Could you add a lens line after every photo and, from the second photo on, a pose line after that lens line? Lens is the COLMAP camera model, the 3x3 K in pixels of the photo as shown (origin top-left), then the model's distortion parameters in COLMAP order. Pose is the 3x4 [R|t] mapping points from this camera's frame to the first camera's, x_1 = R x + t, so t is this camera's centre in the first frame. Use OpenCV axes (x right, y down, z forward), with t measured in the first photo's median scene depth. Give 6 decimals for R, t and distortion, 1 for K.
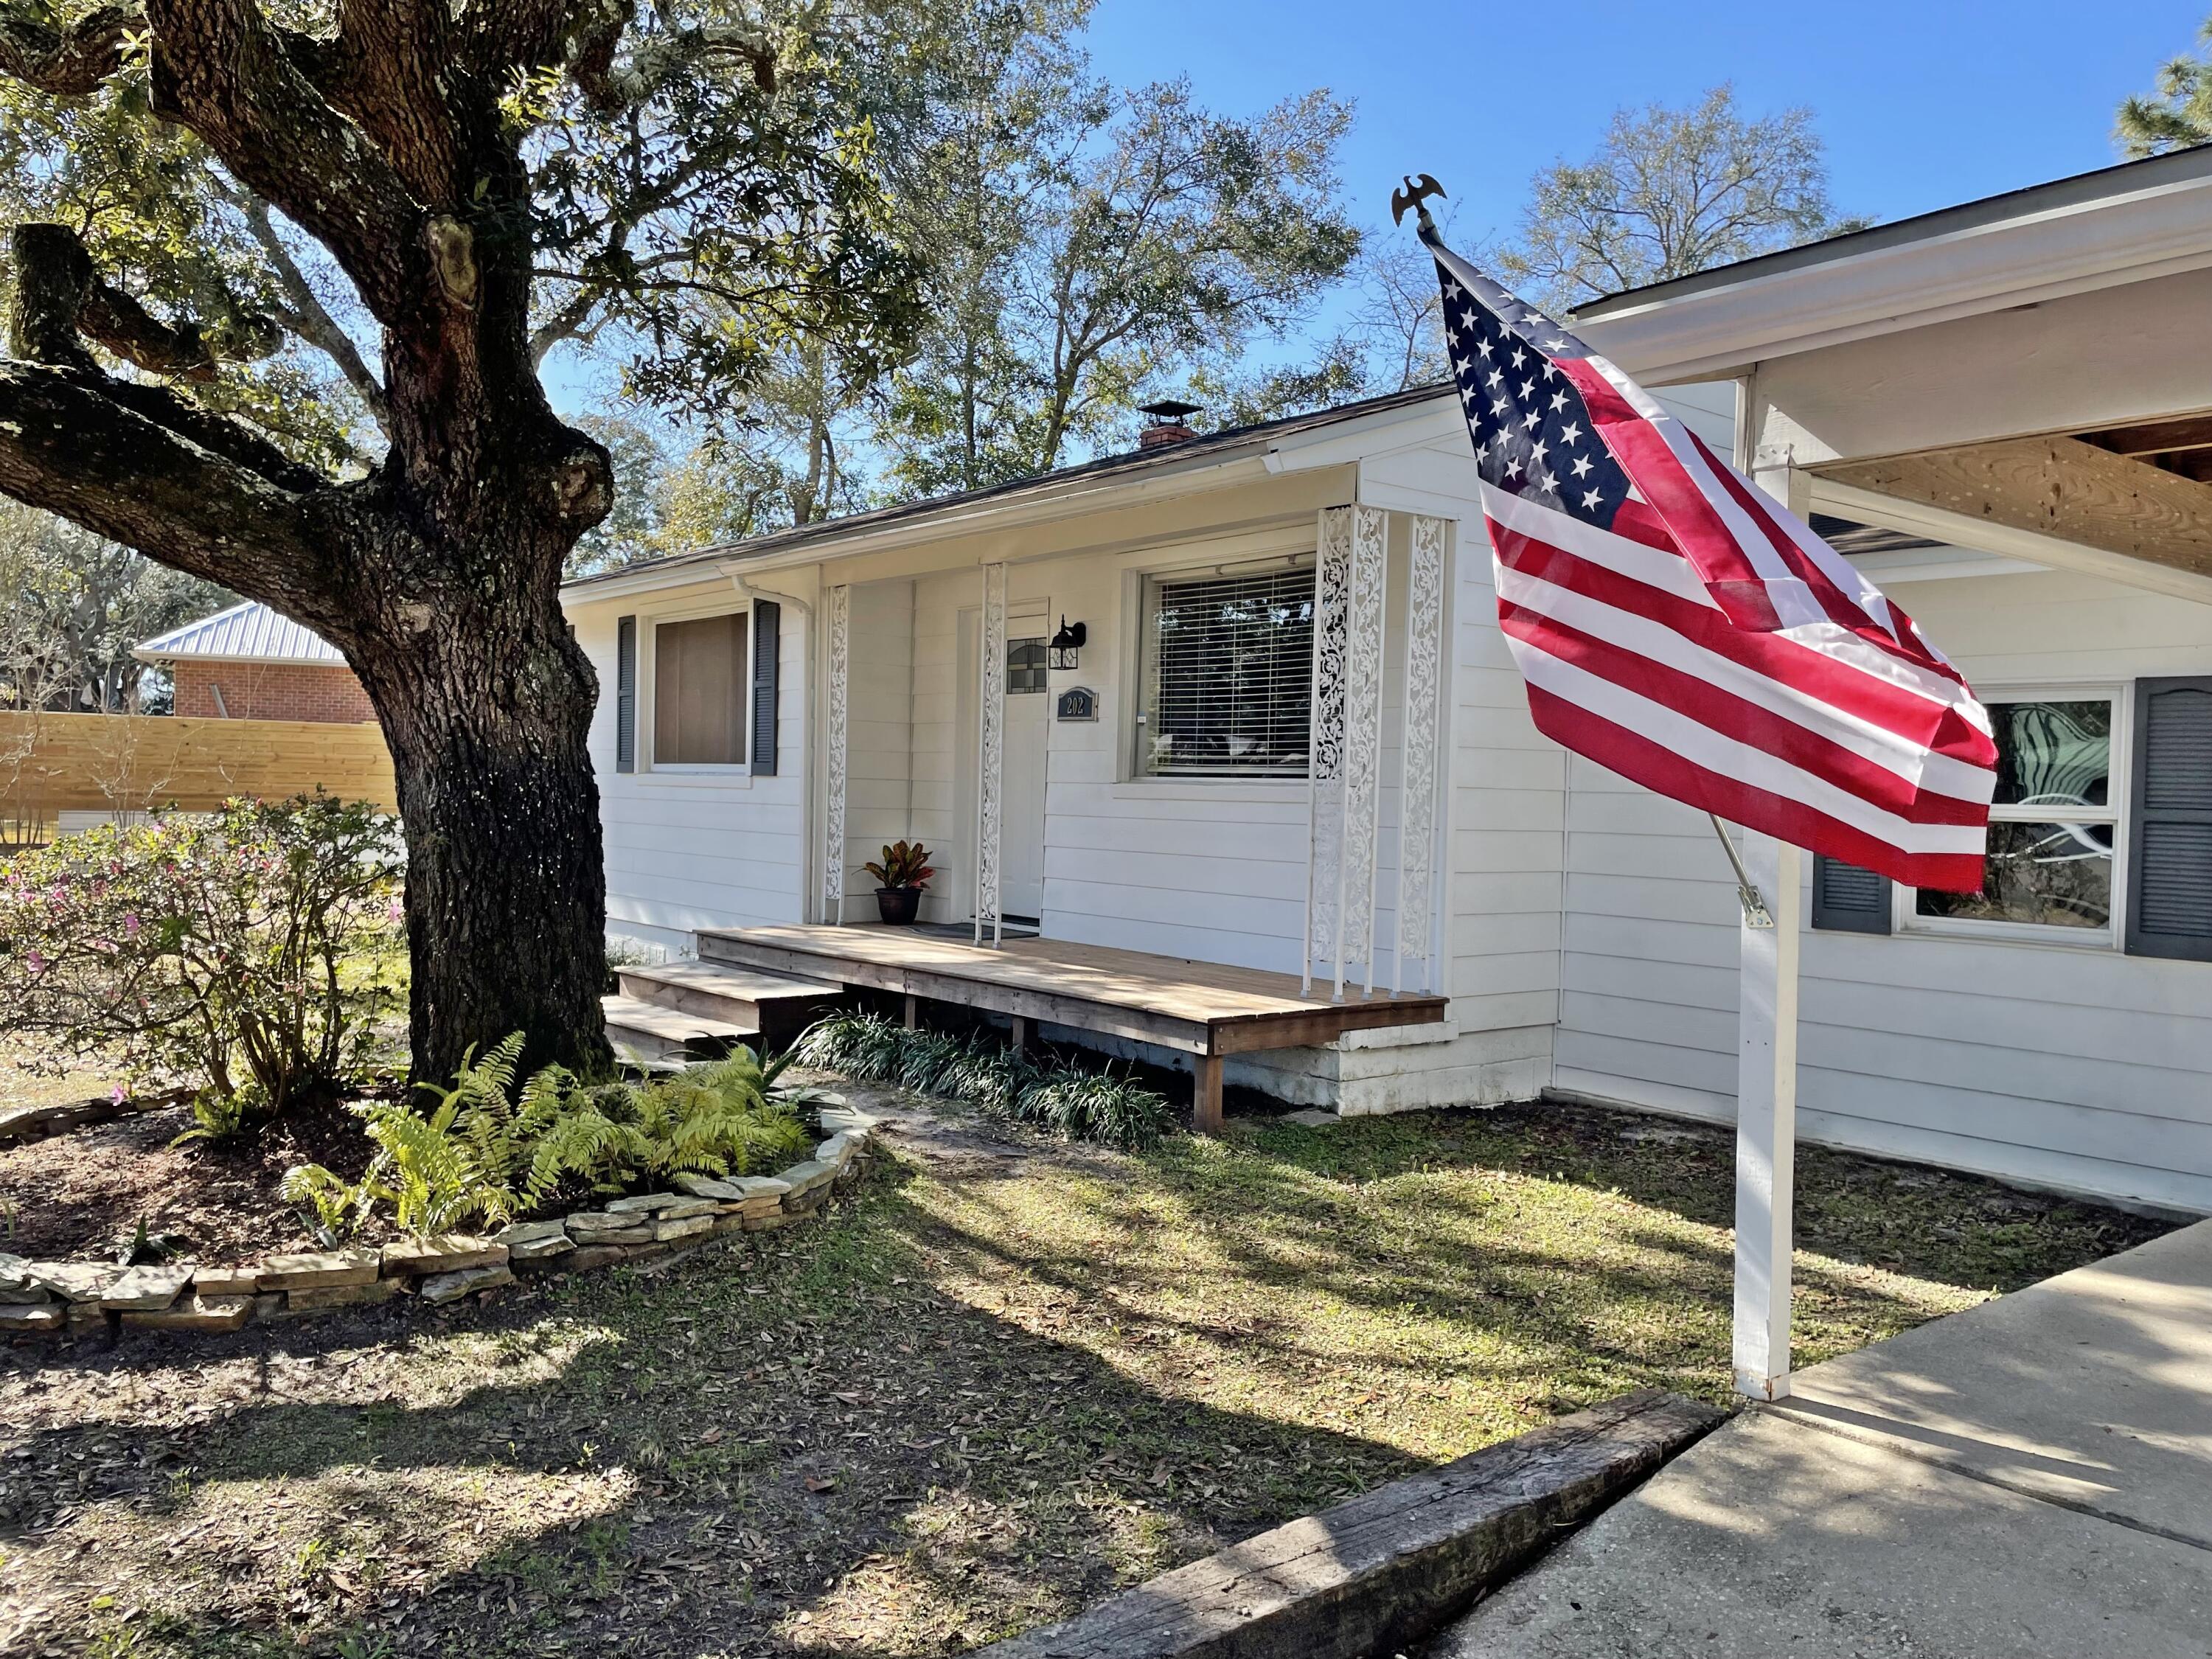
lens RADIAL K [[1692.9, 0, 1123.9], [0, 1692.9, 826.6], [0, 0, 1]] dist [0.102113, -0.140477]
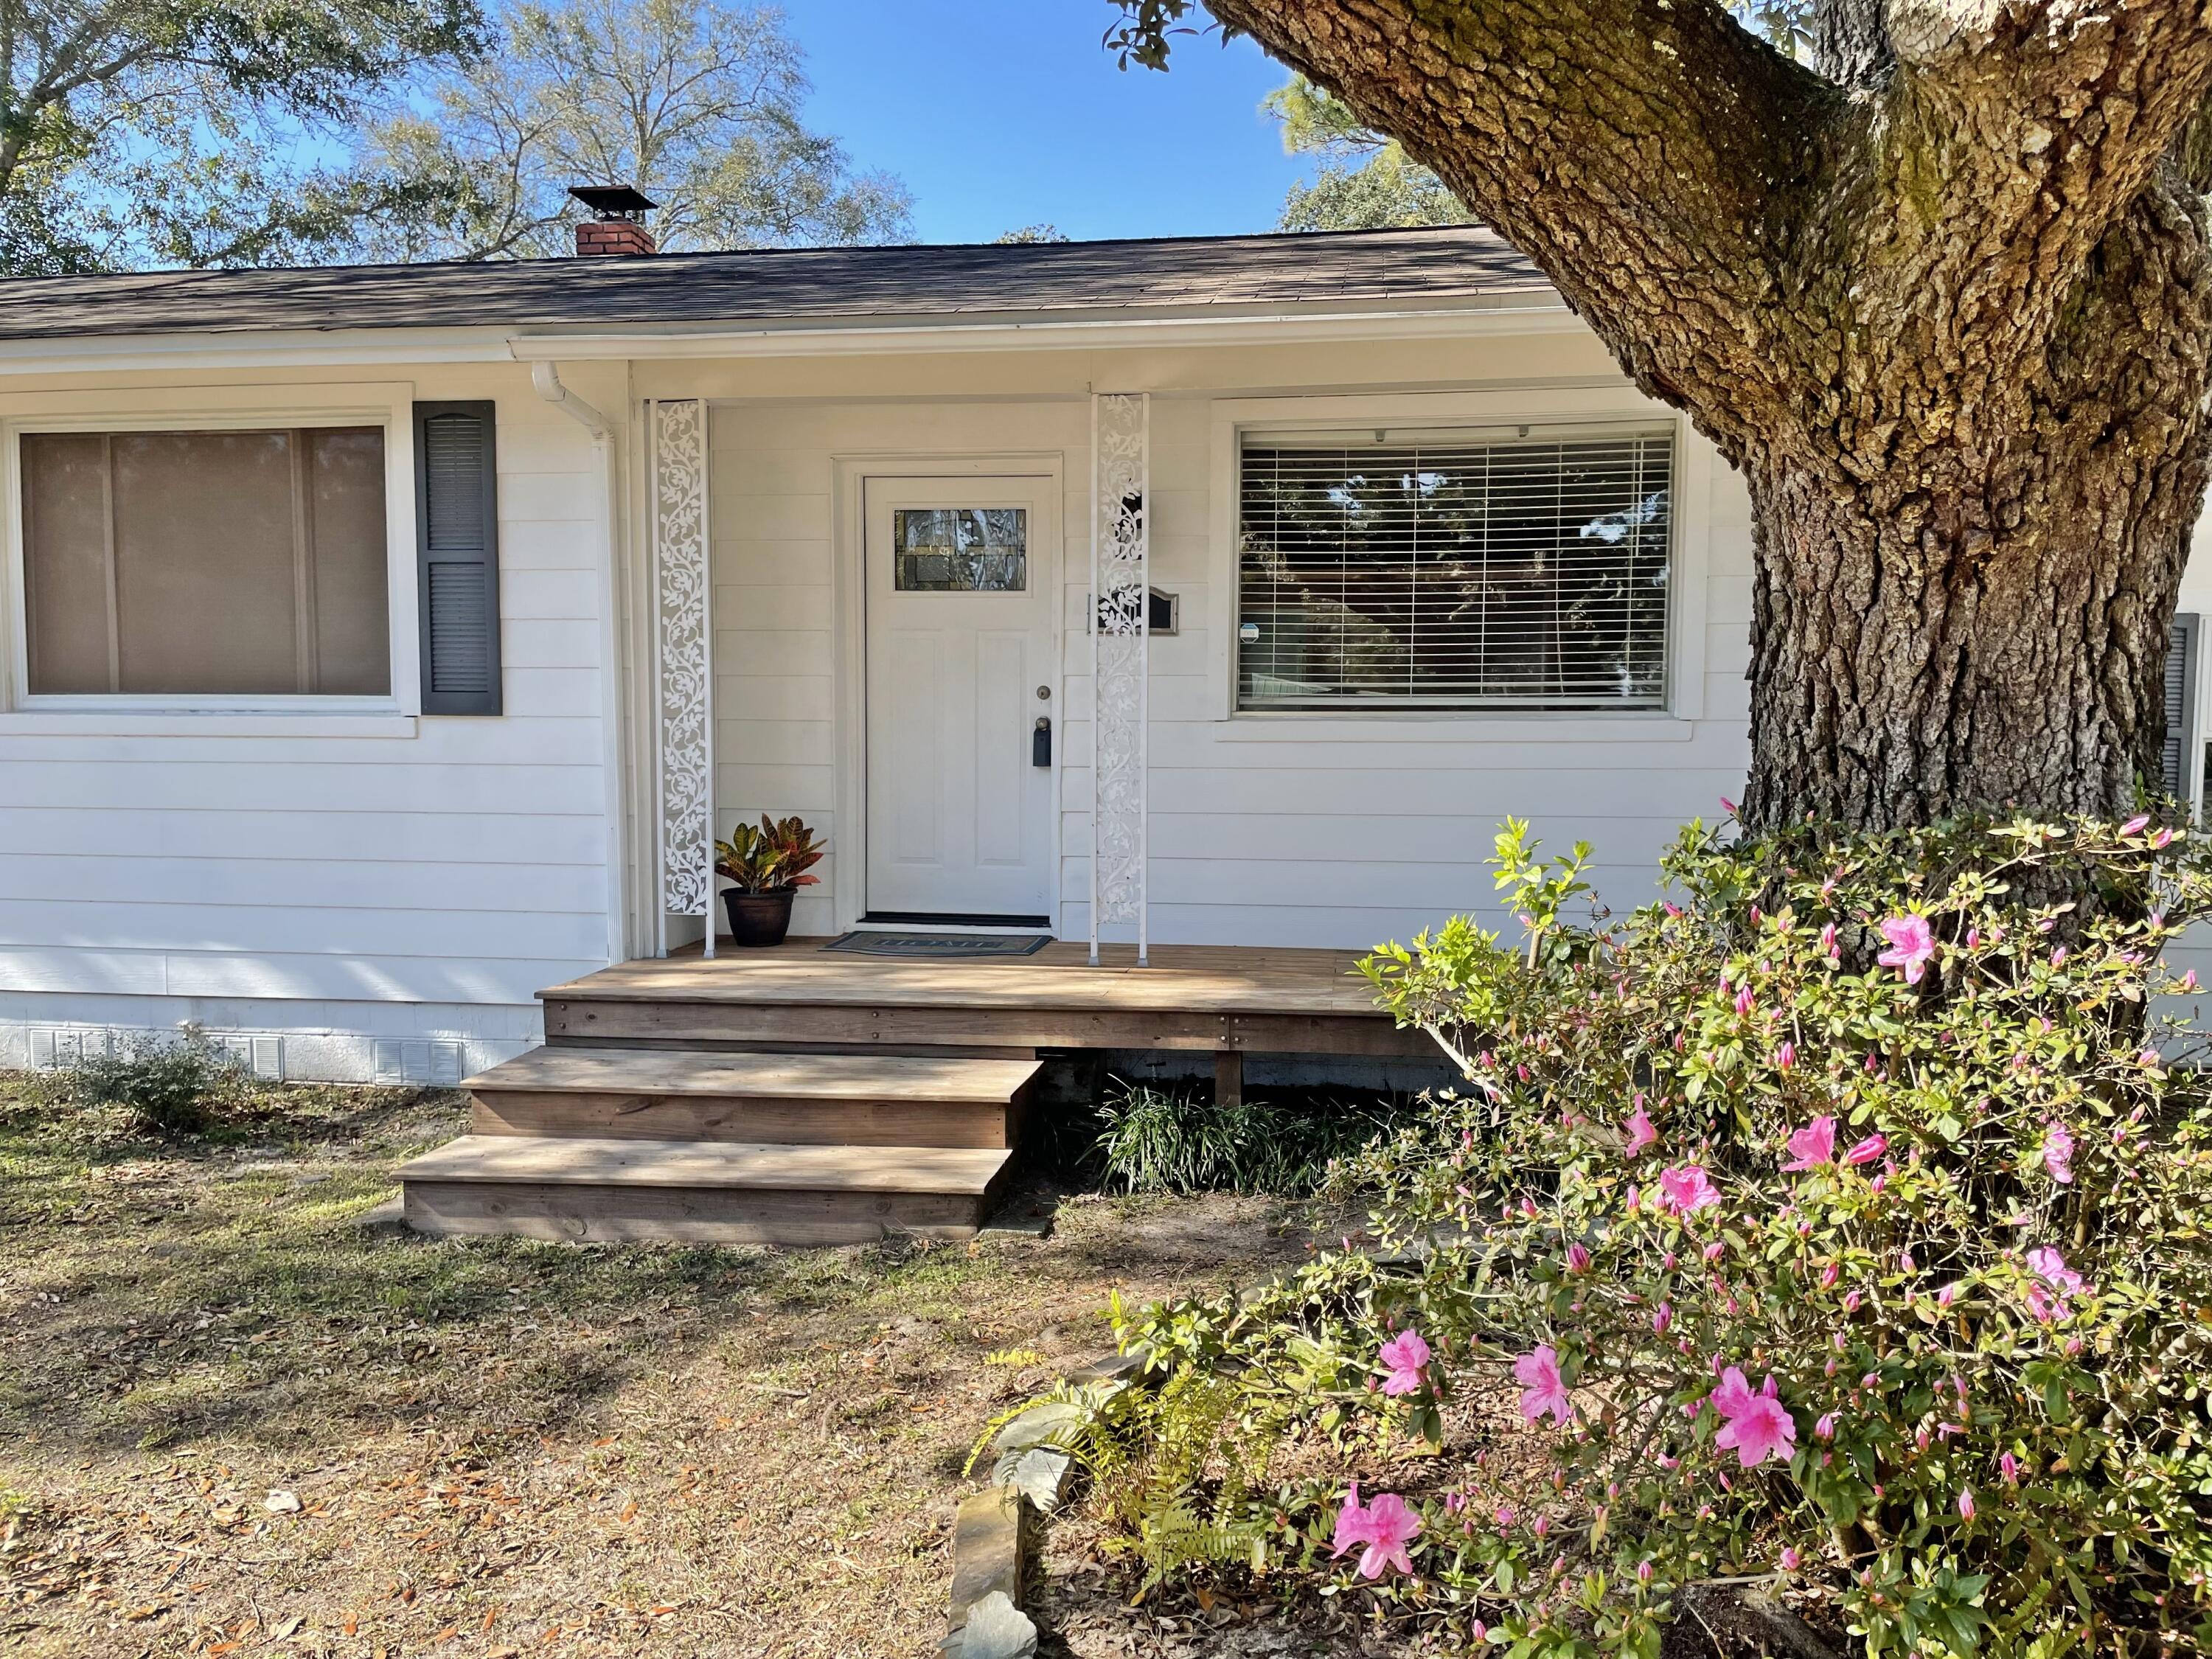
lens RADIAL K [[1691.9, 0, 1122.6], [0, 1691.9, 838.6], [0, 0, 1]] dist [0.094782, -0.132766]
pose [[0.734395, -0.072678, 0.674820, -0.675635], [0.026689, 0.996574, 0.078286, -0.042557], [-0.678198, -0.039482, 0.733818, 0.630127]]
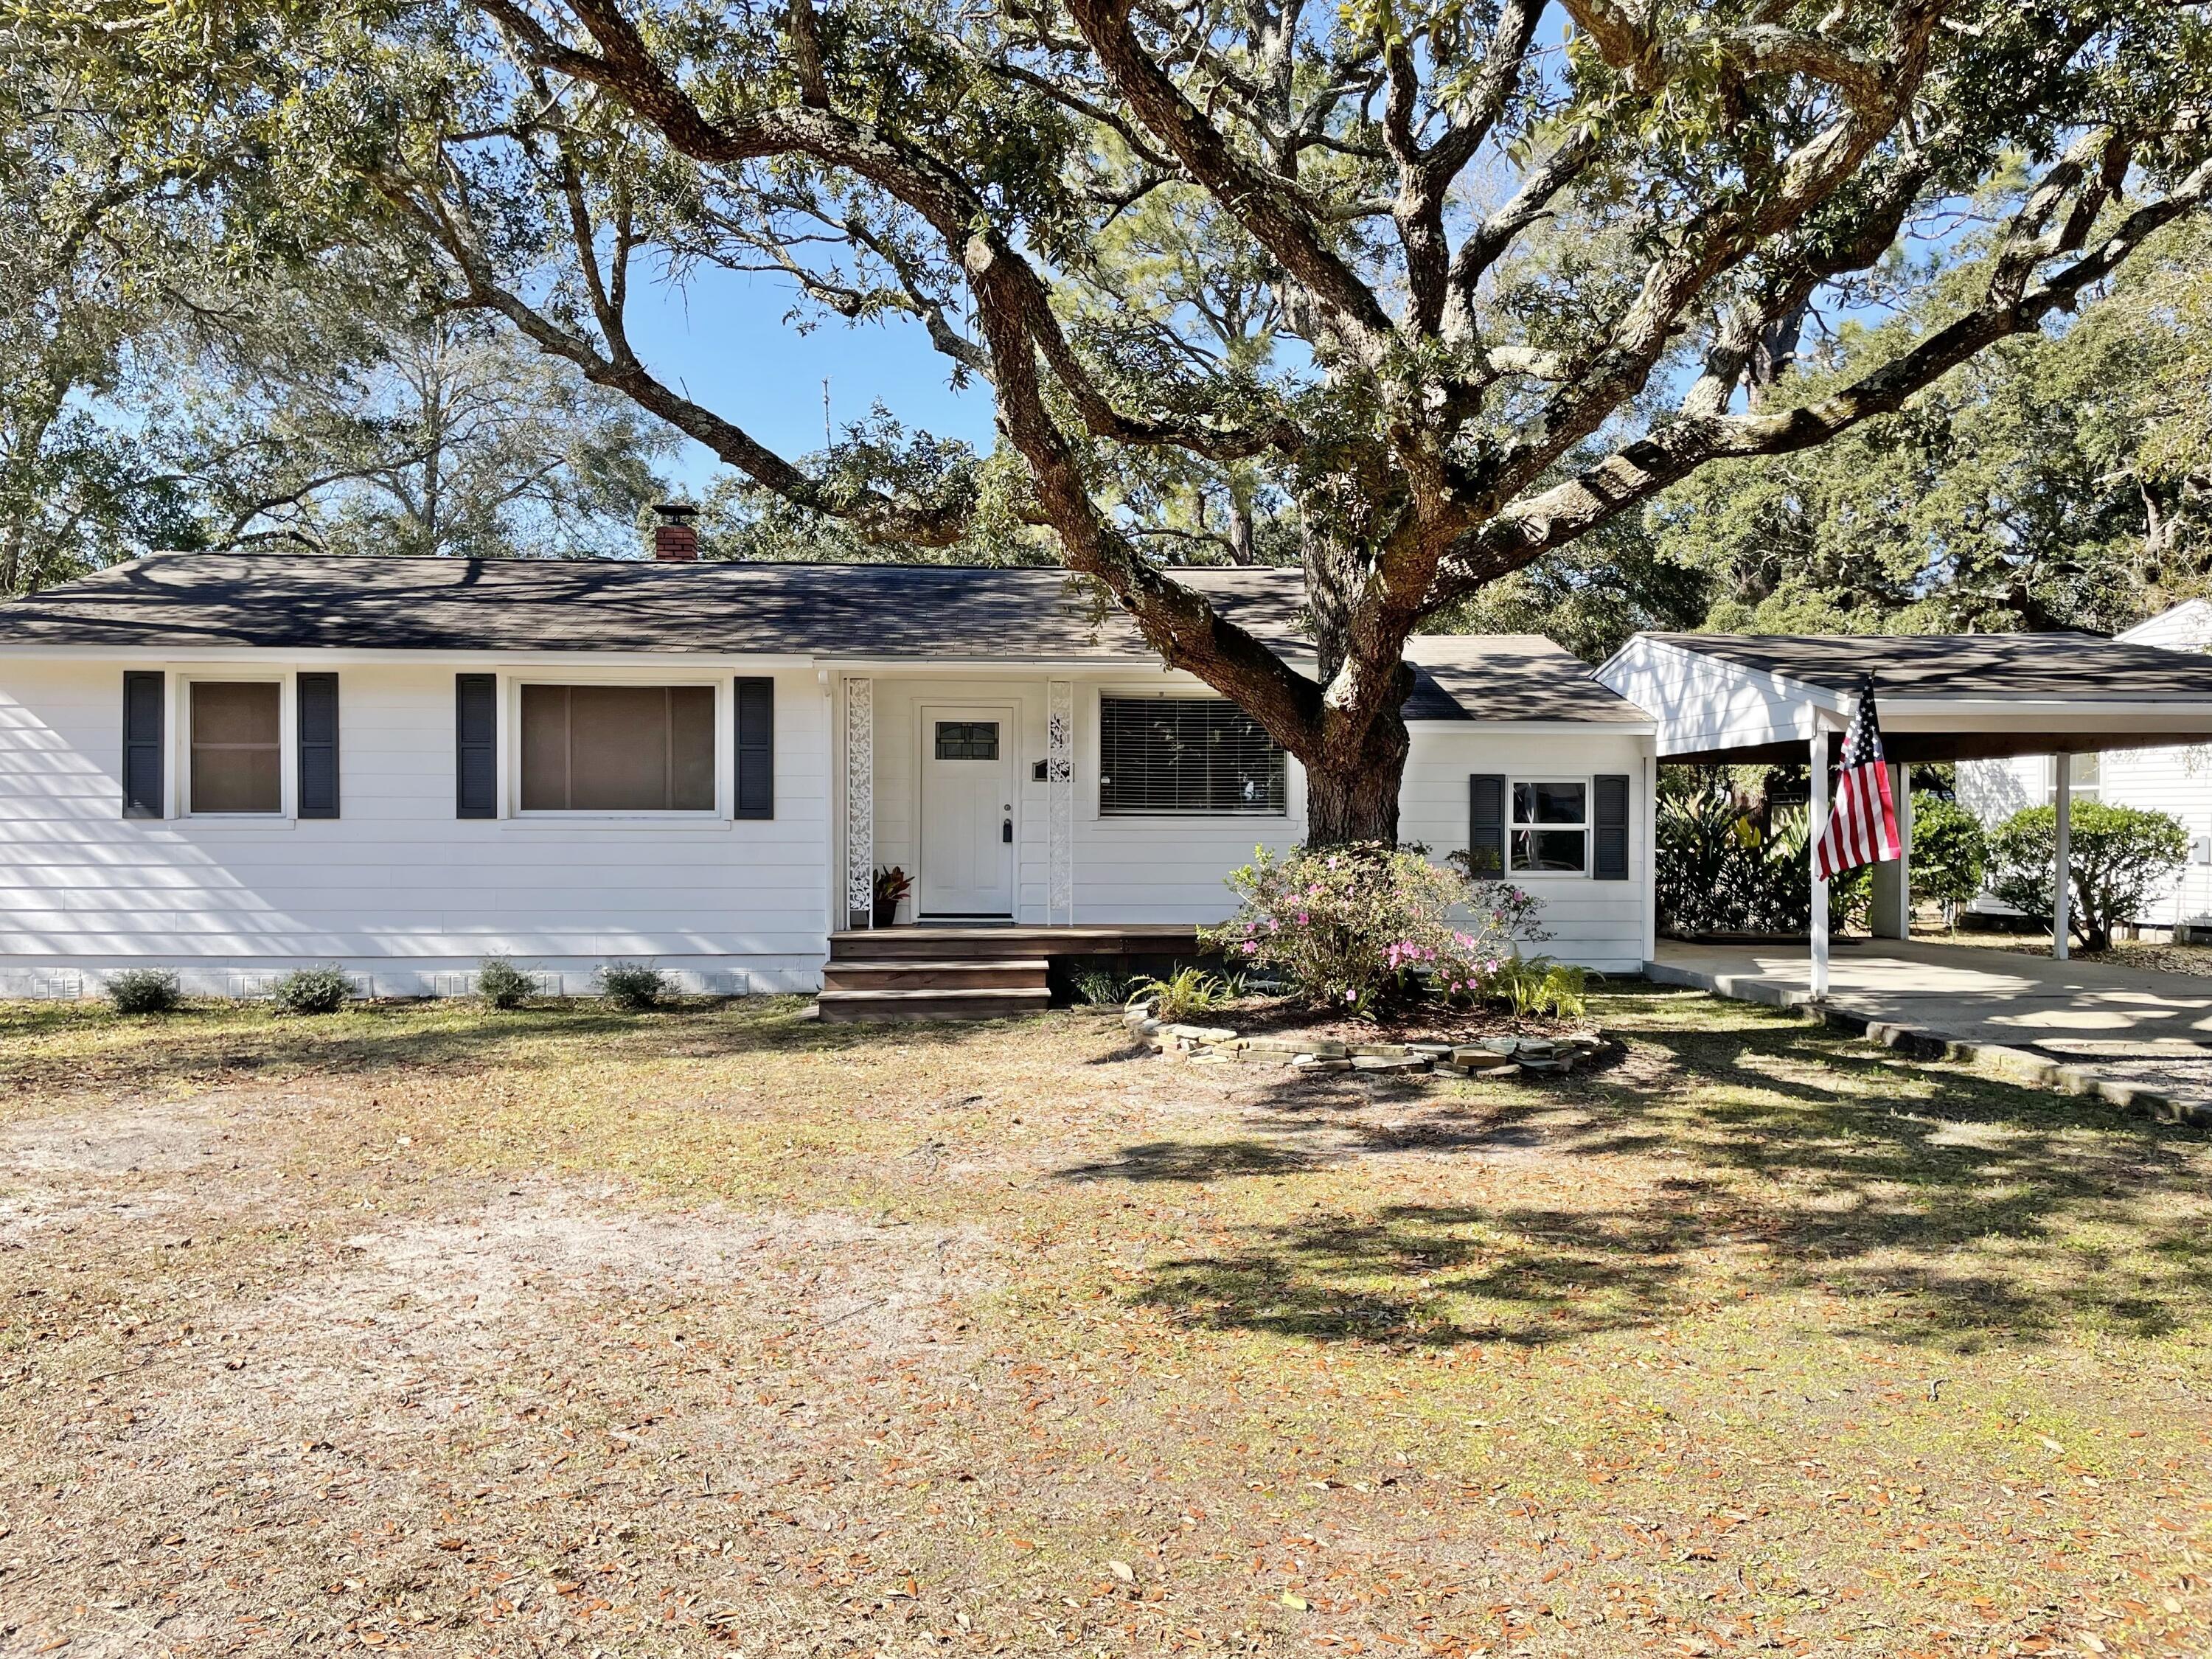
lens RADIAL K [[1675.8, 0, 1108.8], [0, 1675.8, 825.5], [0, 0, 1]] dist [0.085454, -0.110469]
pose [[0.577111, -0.032387, 0.816023, -1.639761], [0.026301, 0.999432, 0.021066, -0.068861], [-0.816242, 0.009305, 0.577636, 0.097562]]
